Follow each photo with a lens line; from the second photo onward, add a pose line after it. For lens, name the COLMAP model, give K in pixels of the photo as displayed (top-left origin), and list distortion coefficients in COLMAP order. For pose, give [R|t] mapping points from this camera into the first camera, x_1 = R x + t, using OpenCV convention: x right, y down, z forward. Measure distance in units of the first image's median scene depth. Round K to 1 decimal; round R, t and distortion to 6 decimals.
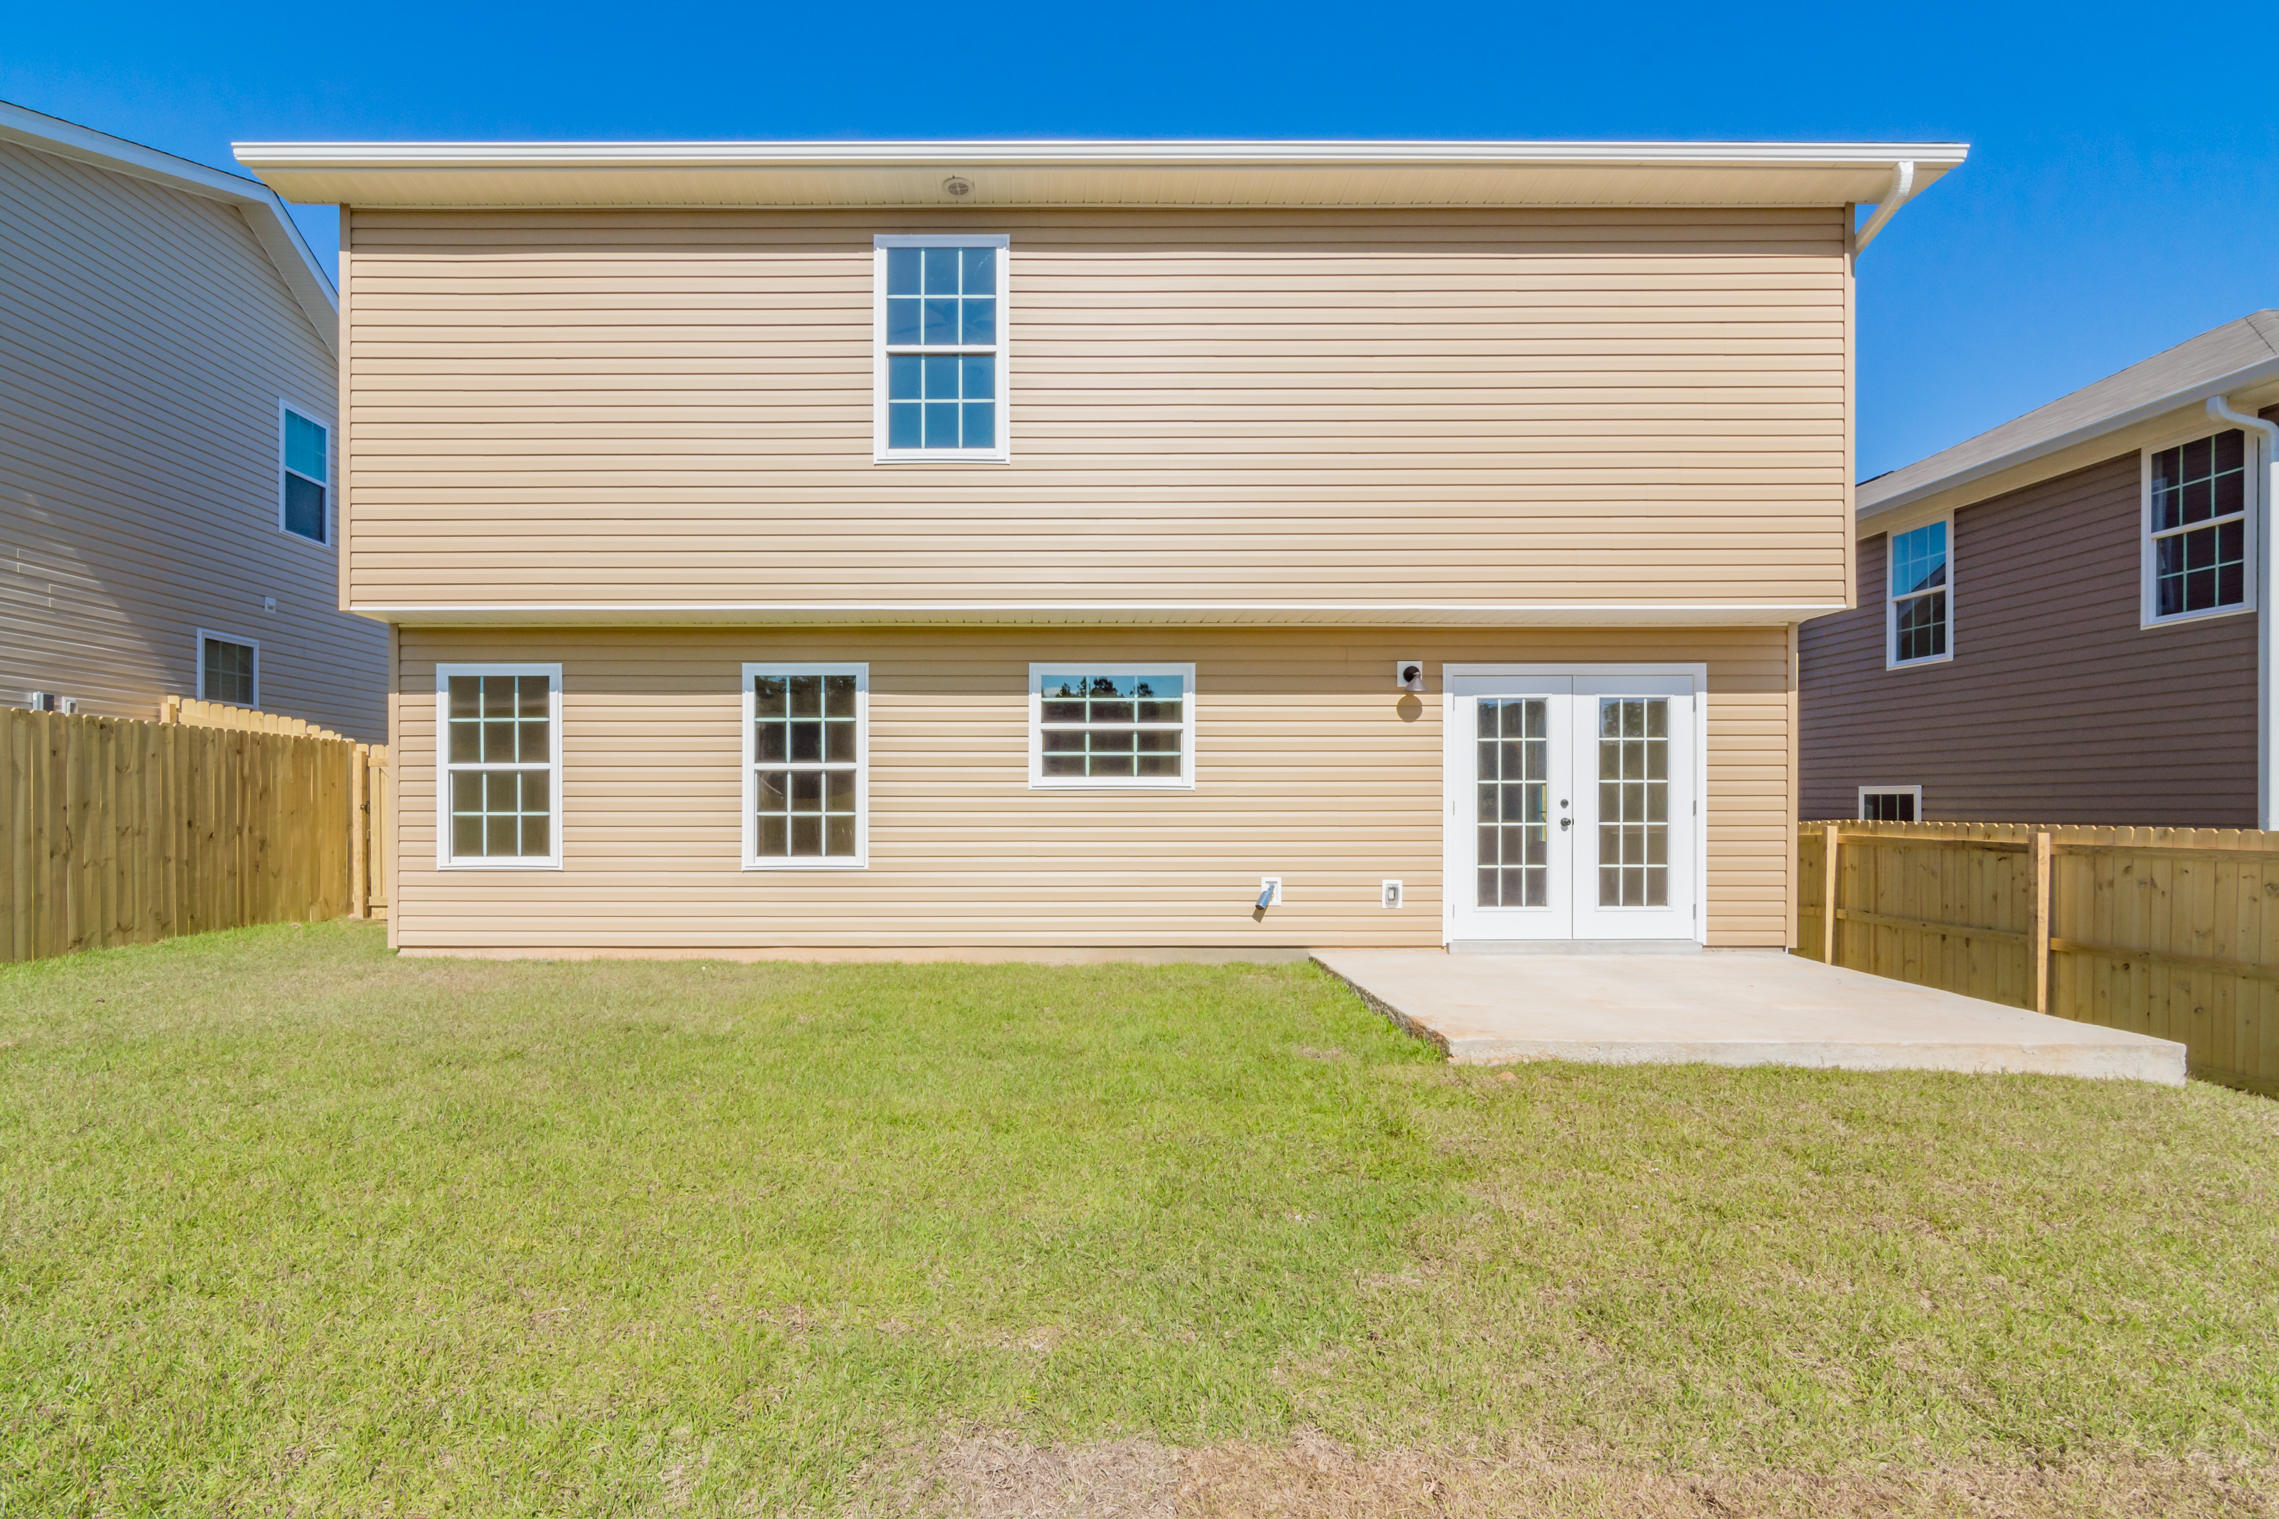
lens RADIAL K [[1119.0, 0, 1138.8], [0, 1119.0, 807.1], [0, 0, 1]] dist [-0.000476, -0.000370]
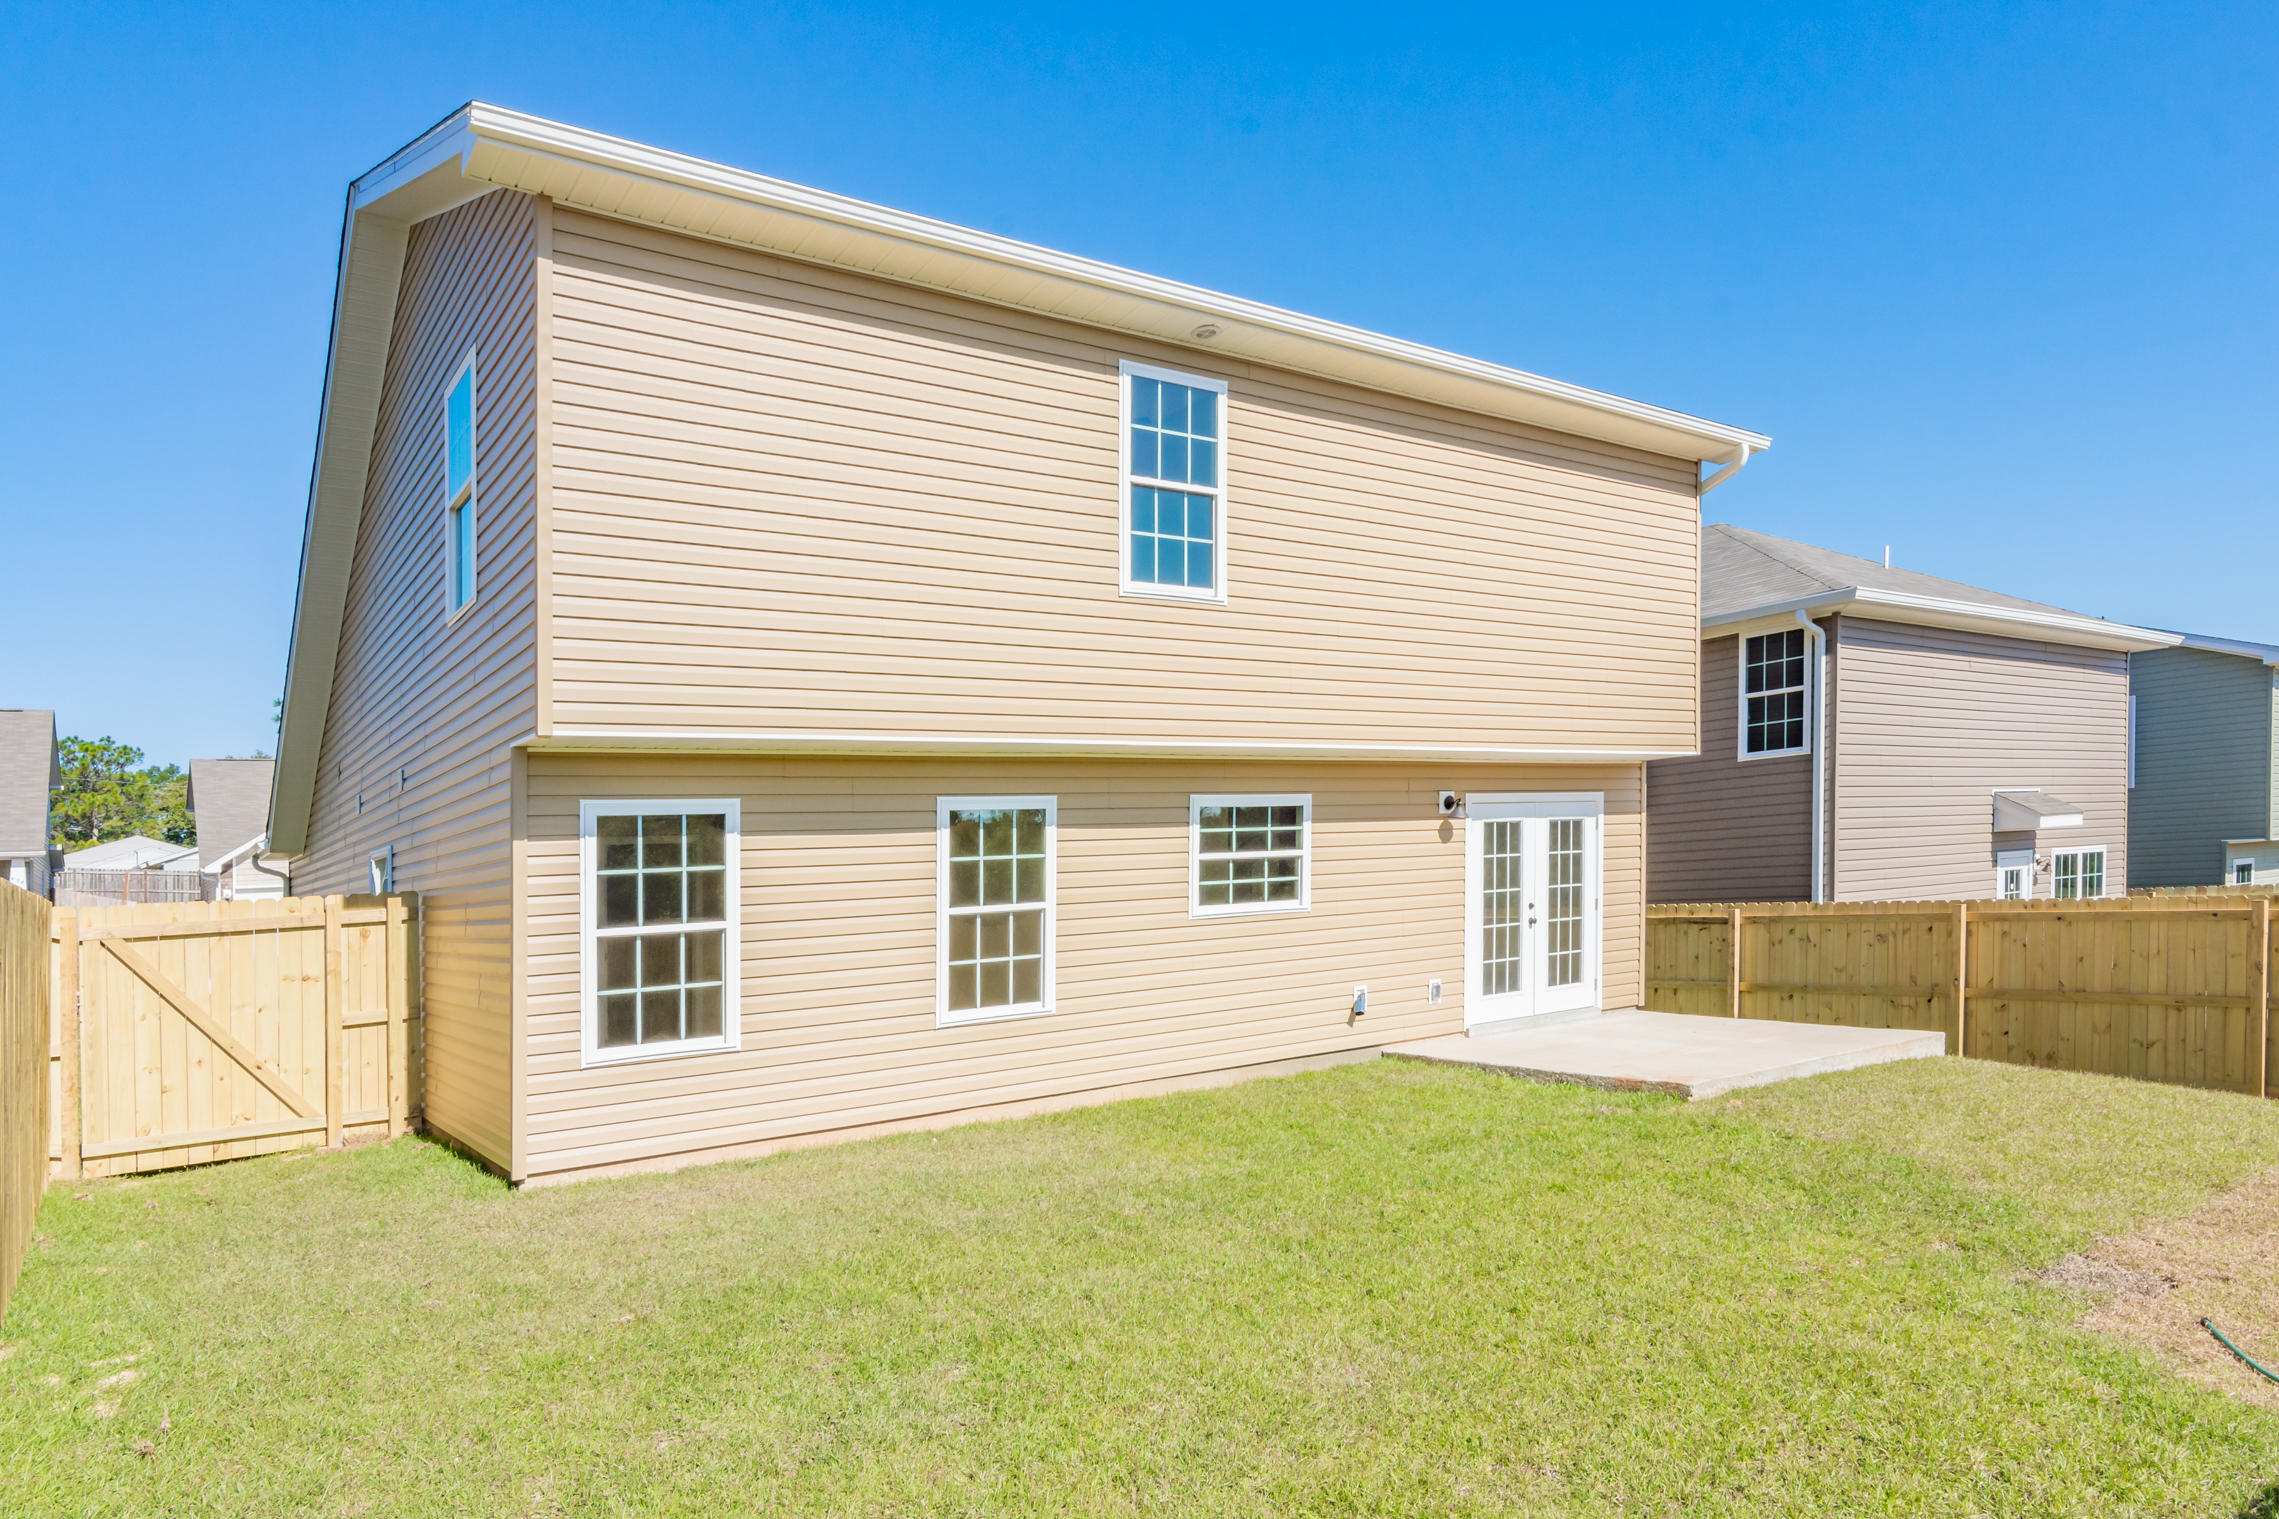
lens RADIAL K [[1414.7, 0, 1139.0], [0, 1414.7, 954.4], [0, 0, 1]] dist [0.000735, -0.000142]
pose [[0.808461, -0.071752, 0.584159, -0.888186], [0.049650, 0.997317, 0.053785, -0.055709], [-0.586451, -0.014480, 0.809855, -0.011205]]
